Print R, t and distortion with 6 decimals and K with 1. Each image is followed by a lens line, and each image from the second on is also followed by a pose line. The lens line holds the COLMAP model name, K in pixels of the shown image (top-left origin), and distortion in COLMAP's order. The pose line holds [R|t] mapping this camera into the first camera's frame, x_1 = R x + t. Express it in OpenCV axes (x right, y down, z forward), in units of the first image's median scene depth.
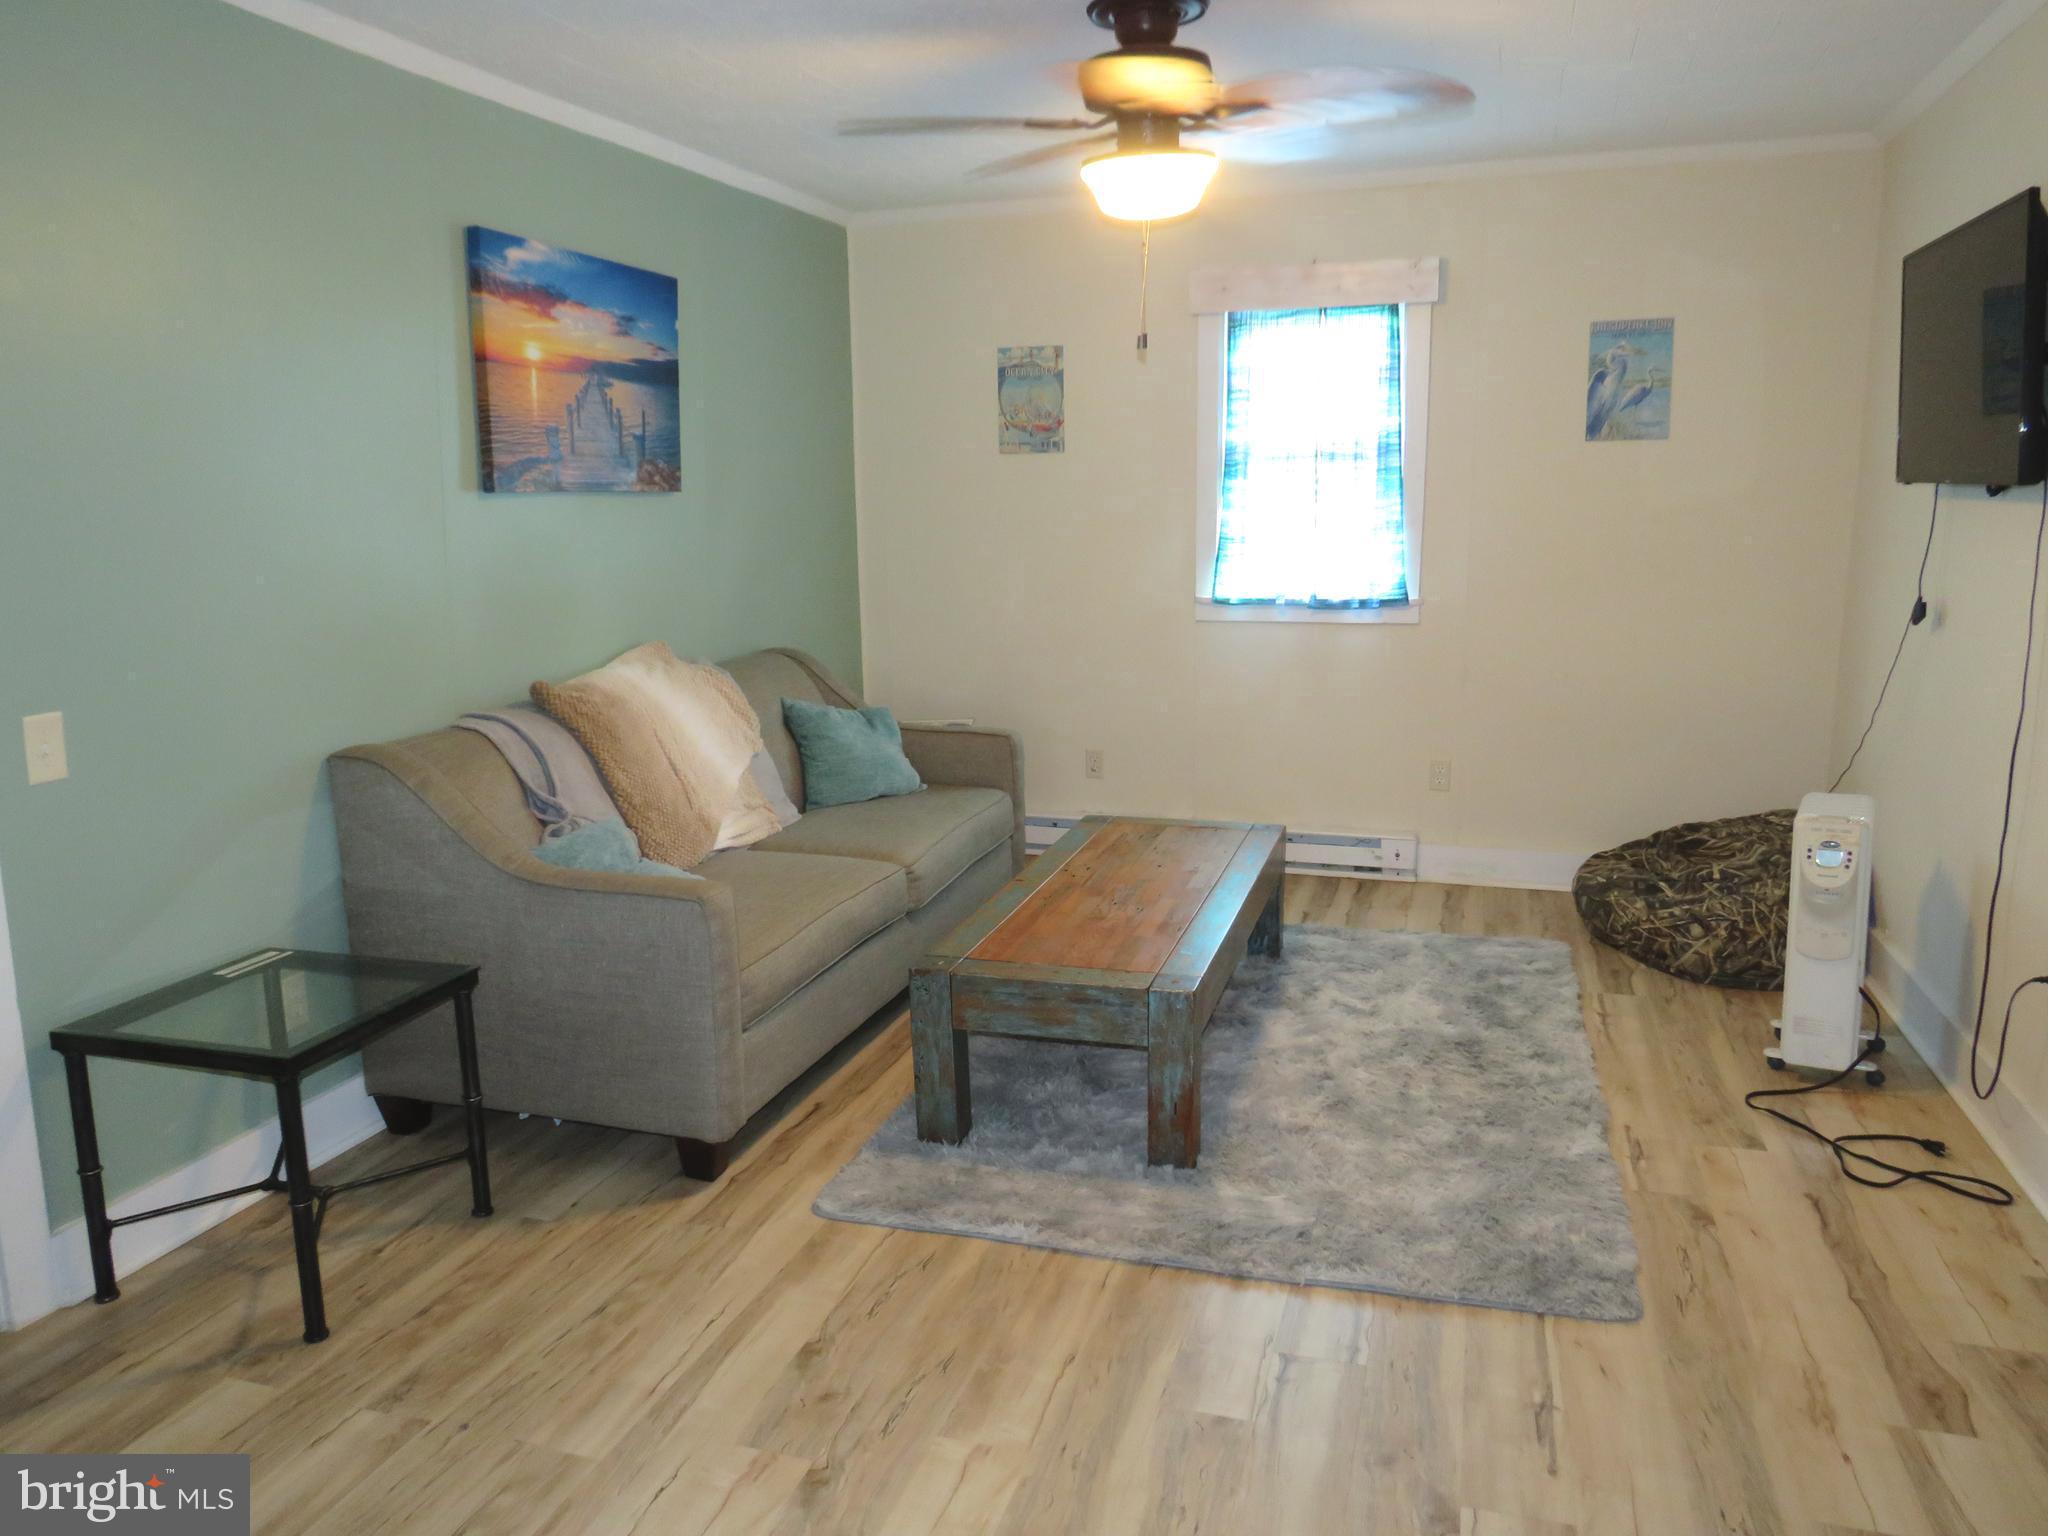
lens RADIAL K [[1450.0, 0, 1021.1], [0, 1450.0, 772.9], [0, 0, 1]] dist [-0.026741, -0.005072]
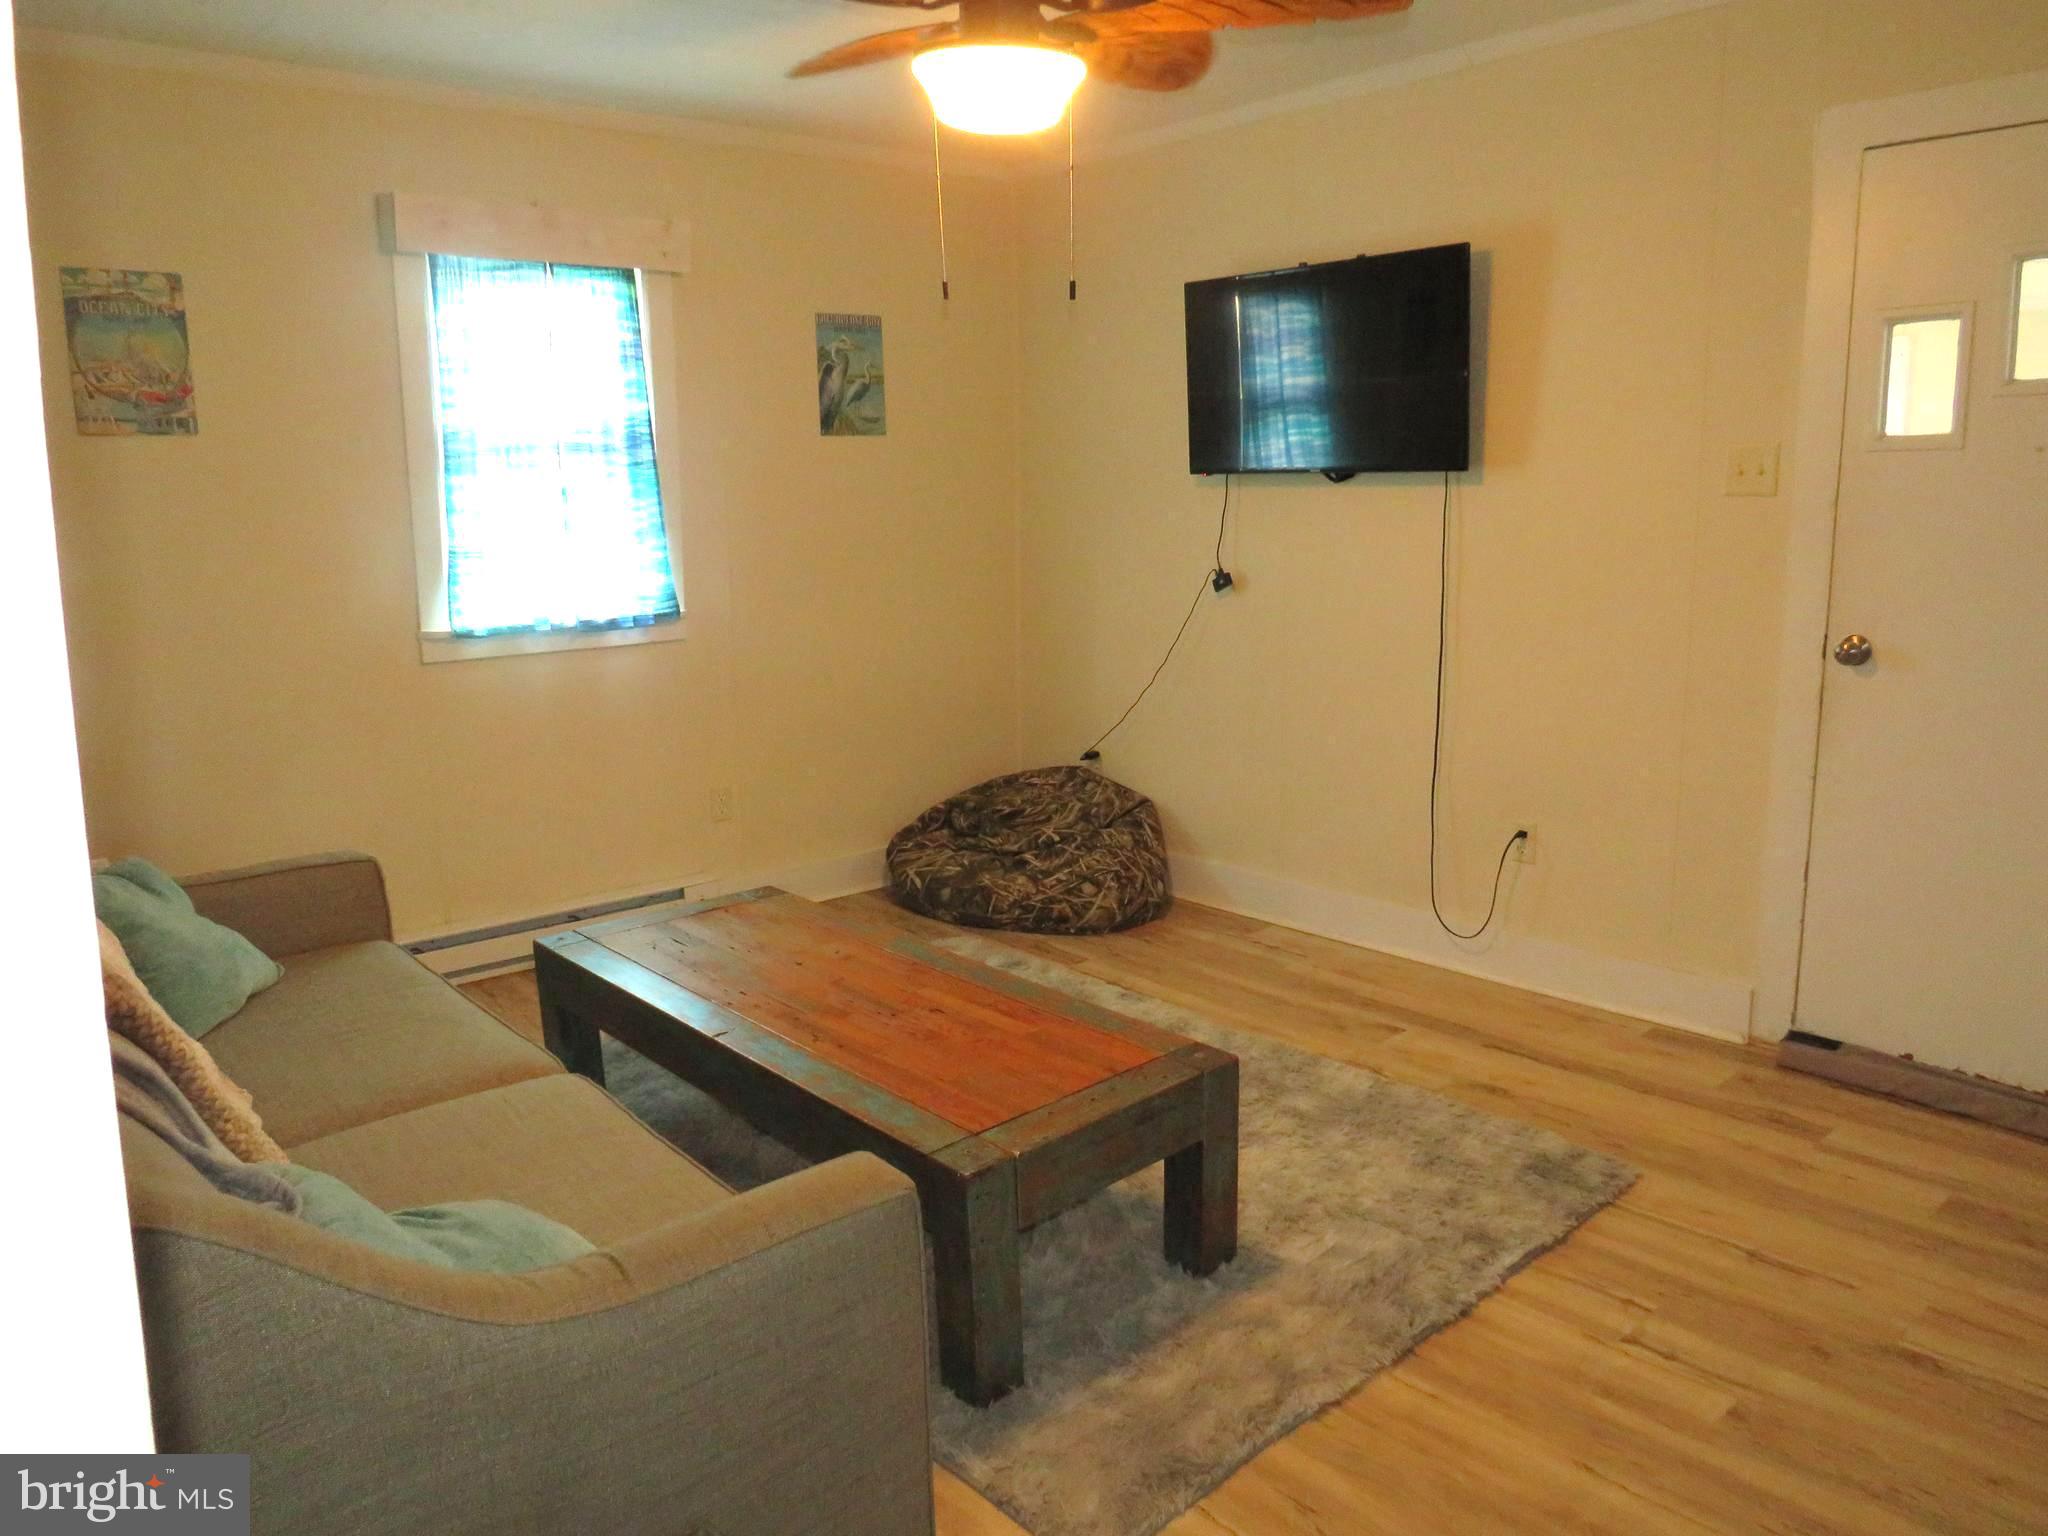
lens RADIAL K [[1449.9, 0, 1024.0], [0, 1449.9, 768.0], [0, 0, 1]] dist [-0.033584, 0.000667]
pose [[0.514849, -0.162262, 0.841785, -0.397078], [0.174067, 0.981256, 0.082685, -0.067388], [-0.839423, 0.103957, 0.533443, 0.390348]]
